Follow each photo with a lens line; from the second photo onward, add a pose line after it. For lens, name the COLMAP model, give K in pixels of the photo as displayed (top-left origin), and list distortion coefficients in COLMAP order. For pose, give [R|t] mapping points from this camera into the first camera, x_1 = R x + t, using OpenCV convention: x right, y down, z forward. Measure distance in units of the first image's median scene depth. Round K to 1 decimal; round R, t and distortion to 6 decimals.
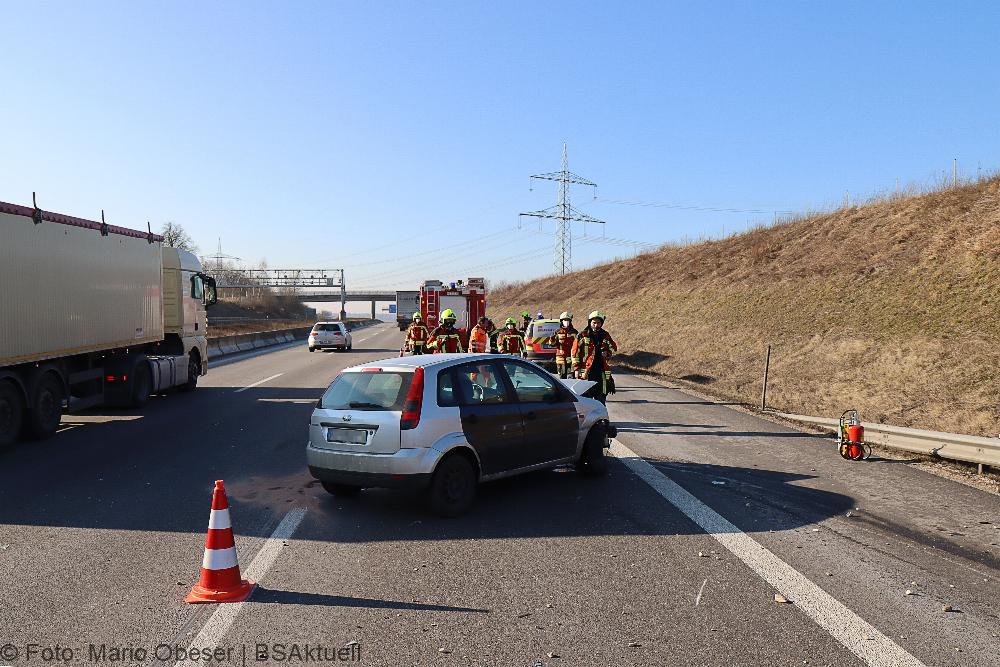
lens RADIAL K [[839.0, 0, 487.8], [0, 839.0, 333.6], [0, 0, 1]] dist [0.005508, 0.001810]
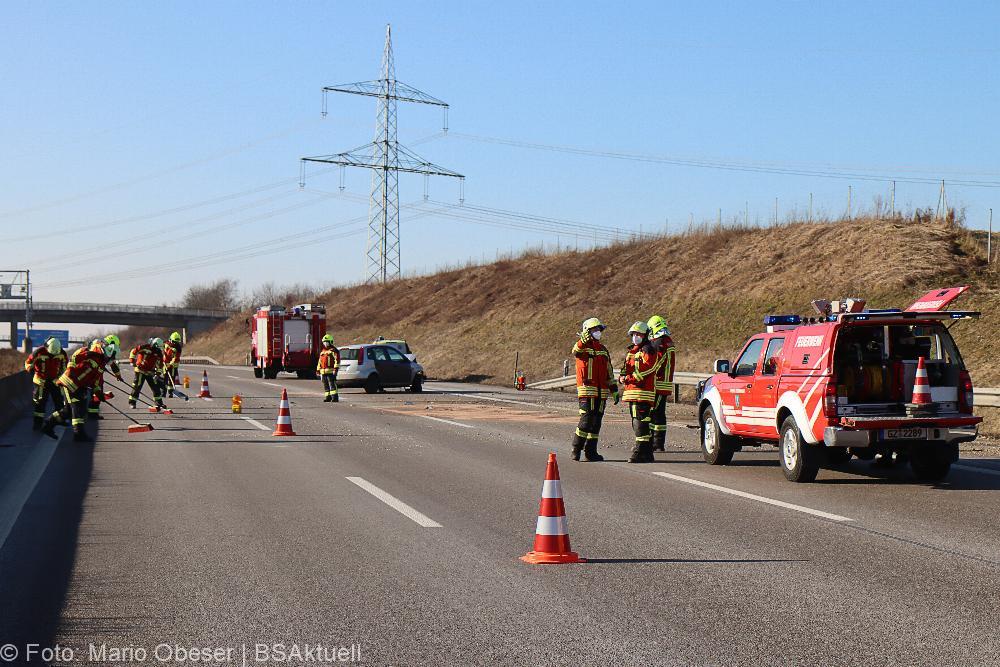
lens RADIAL K [[1963.1, 0, 500.0], [0, 1963.1, 333.5], [0, 0, 1]] dist [0.037168, 0.018744]
pose [[0.988510, 0.006455, 0.151015, -0.075410], [-0.001346, 0.999424, -0.033912, 0.026356], [-0.151147, 0.033319, 0.987950, -0.705382]]
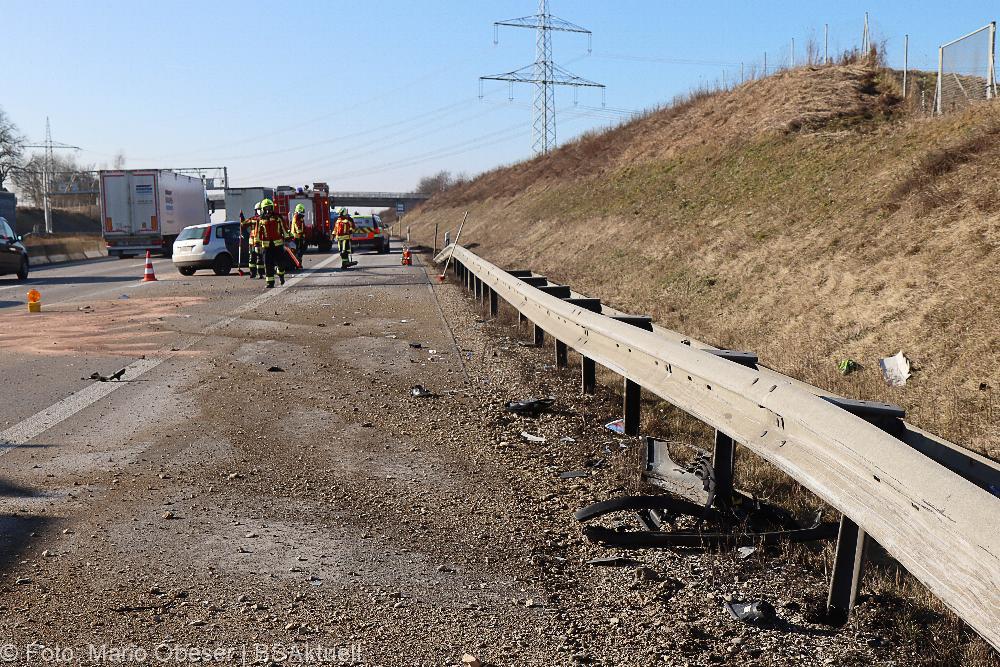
lens RADIAL K [[1334.0, 0, 490.6], [0, 1334.0, 336.0], [0, 0, 1]] dist [0.025944, 0.035886]
pose [[0.999605, -0.026695, 0.008814, 0.093166], [0.026111, 0.997814, 0.060703, 0.018500], [-0.010415, -0.060449, 0.998117, -0.405869]]
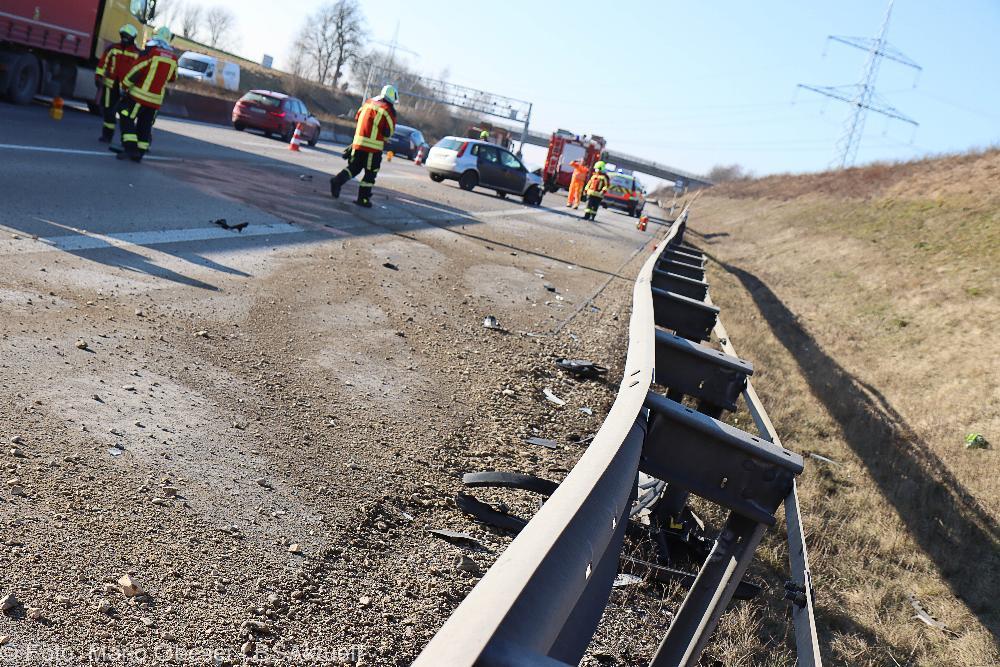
lens RADIAL K [[1264.3, 0, 500.0], [0, 1264.3, 333.5], [0, 0, 1]] dist [0.030341, 0.034882]
pose [[0.949102, 0.265245, -0.169856, 0.109928], [-0.249121, 0.962151, 0.110472, 0.019517], [0.192729, -0.062535, 0.979257, -0.389047]]
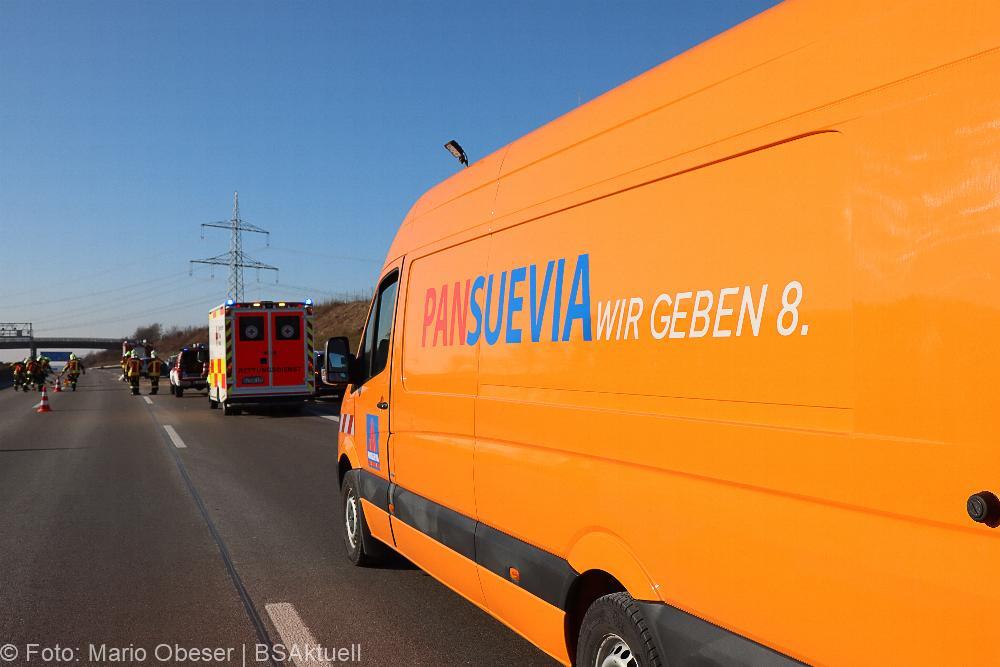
lens RADIAL K [[1057.9, 0, 500.0], [0, 1057.9, 333.5], [0, 0, 1]] dist [0.010993, 0.002647]
pose [[0.952272, -0.008442, 0.305134, 0.007060], [0.023143, 0.998737, -0.044596, 0.034312], [-0.304373, 0.049529, 0.951265, -1.008224]]
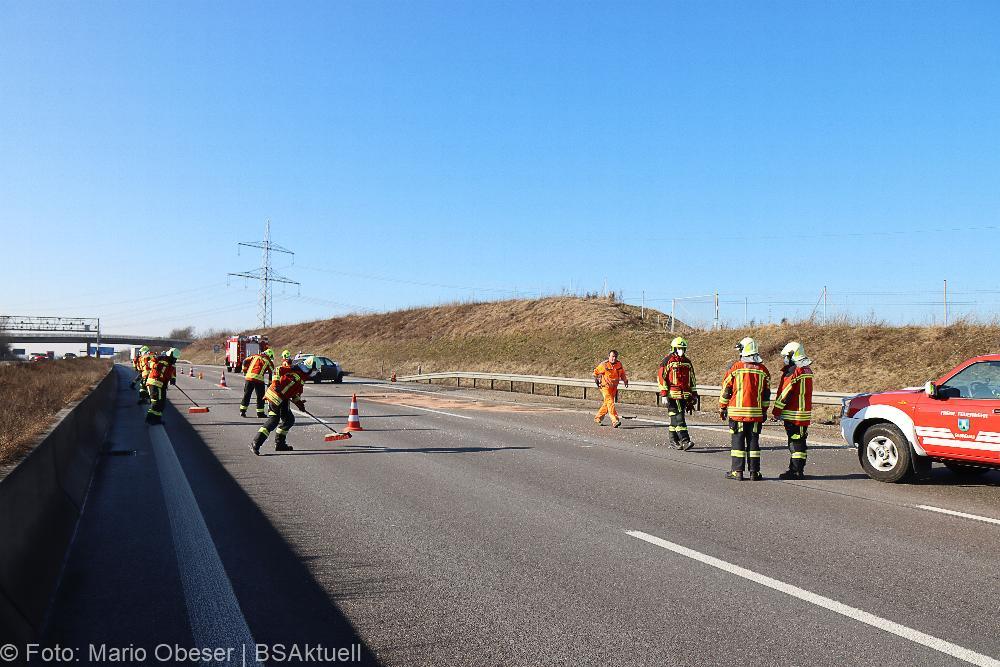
lens RADIAL K [[763.0, 0, 495.3], [0, 763.0, 336.2], [0, 0, 1]] dist [-0.003404, -0.000259]
pose [[0.920294, 0.025533, 0.390393, -0.105818], [-0.004182, 0.998453, -0.055445, 0.019088], [-0.391205, 0.049393, 0.918977, -0.466298]]
